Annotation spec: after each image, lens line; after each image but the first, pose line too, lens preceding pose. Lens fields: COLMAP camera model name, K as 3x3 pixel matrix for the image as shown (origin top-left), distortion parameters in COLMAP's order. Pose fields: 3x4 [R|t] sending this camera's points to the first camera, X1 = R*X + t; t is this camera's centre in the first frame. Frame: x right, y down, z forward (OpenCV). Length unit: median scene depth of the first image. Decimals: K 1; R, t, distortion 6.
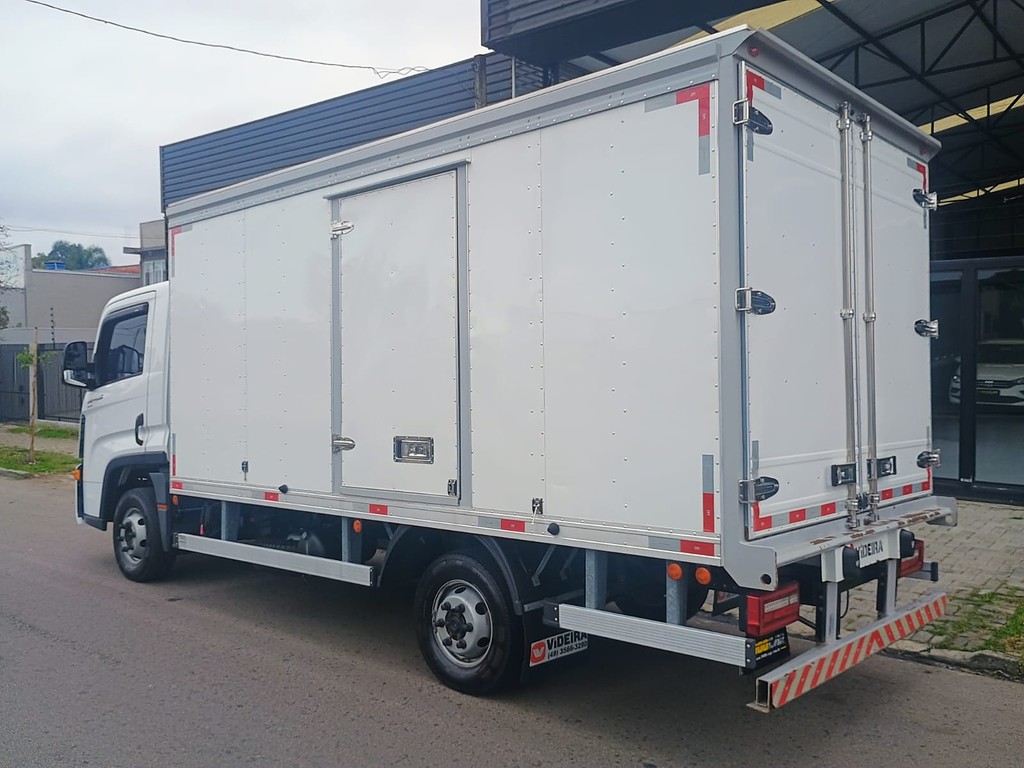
lens RADIAL K [[849.2, 0, 512.0], [0, 849.2, 384.0], [0, 0, 1]] dist [0.012201, -0.000487]
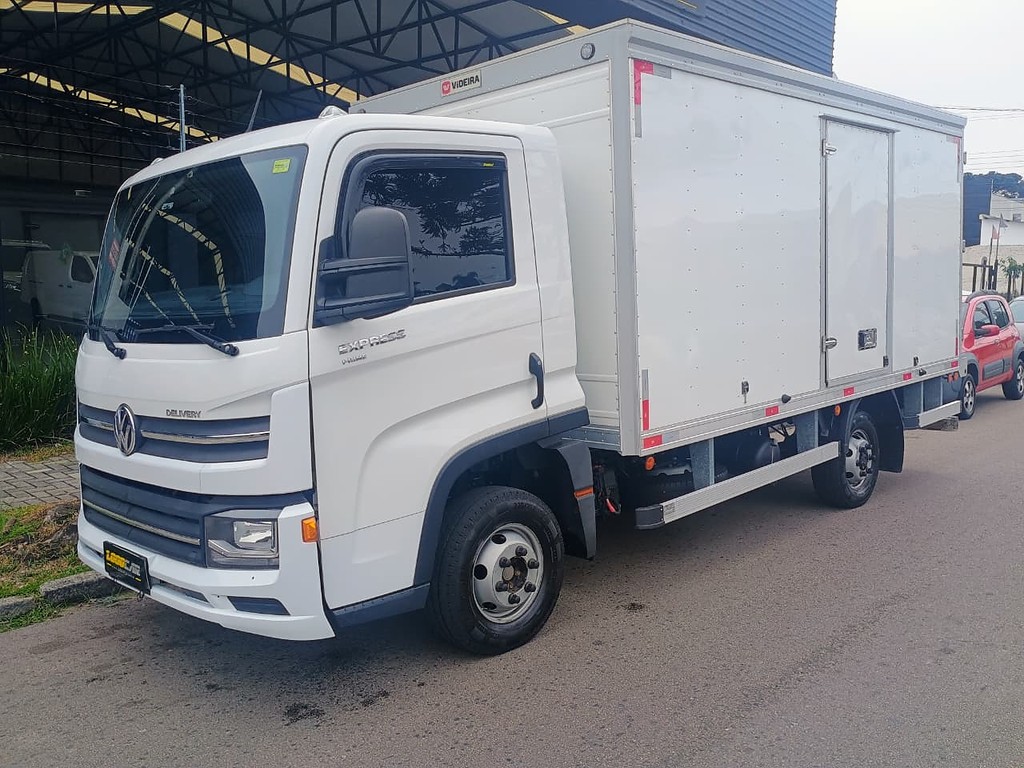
lens RADIAL K [[849.2, 0, 512.0], [0, 849.2, 384.0], [0, 0, 1]] dist [0.012201, -0.000487]
pose [[0.103662, -0.111021, 0.988397, -1.214928], [0.026317, 0.993709, 0.108857, -0.009584], [-0.994264, 0.014727, 0.105931, 1.149700]]
